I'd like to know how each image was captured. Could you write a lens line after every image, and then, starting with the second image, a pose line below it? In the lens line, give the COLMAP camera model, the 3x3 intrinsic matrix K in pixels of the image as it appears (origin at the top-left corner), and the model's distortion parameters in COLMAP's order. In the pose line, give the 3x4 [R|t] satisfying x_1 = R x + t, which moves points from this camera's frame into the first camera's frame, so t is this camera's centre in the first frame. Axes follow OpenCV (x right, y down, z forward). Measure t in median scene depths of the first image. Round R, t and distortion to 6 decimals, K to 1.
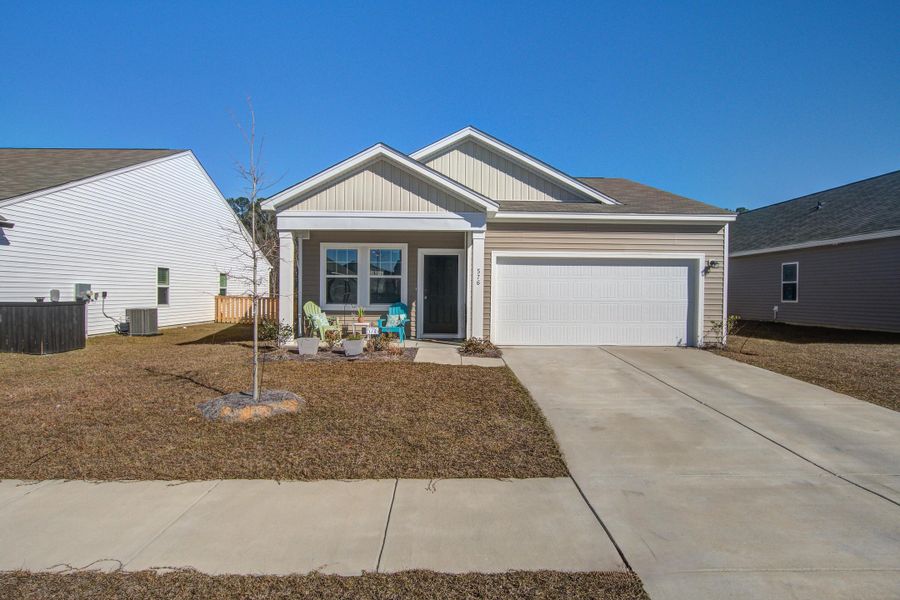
lens RADIAL K [[367.3, 0, 452.1], [0, 367.3, 298.9], [0, 0, 1]] dist [-0.016165, 0.000470]
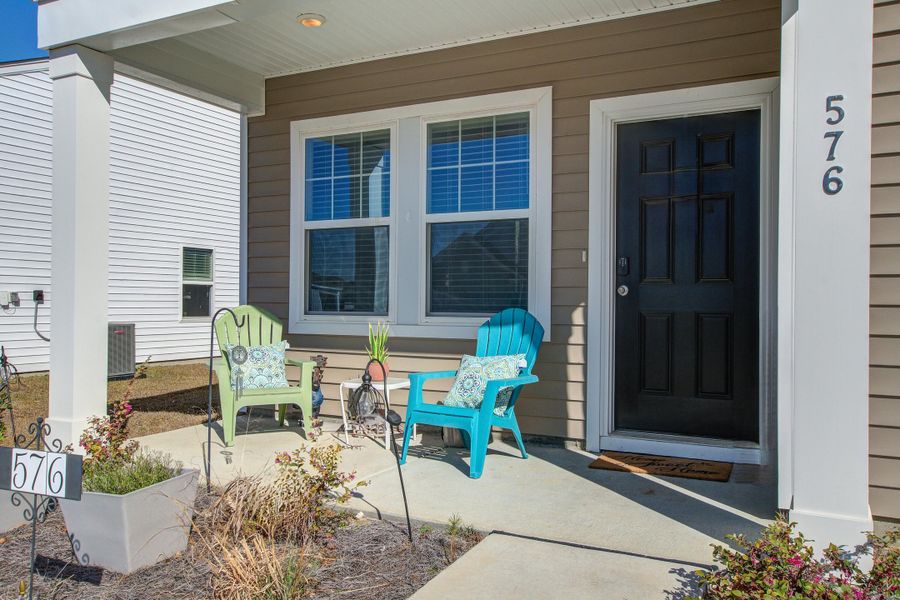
lens RADIAL K [[710.7, 0, 455.0], [0, 710.7, 300.0], [0, 0, 1]] dist [-0.003214, 0.001194]
pose [[0.878303, -0.006924, -0.478054, 0.063822], [-0.000422, 0.999884, -0.015257, 0.011387], [0.478104, 0.013602, 0.878198, 0.539556]]
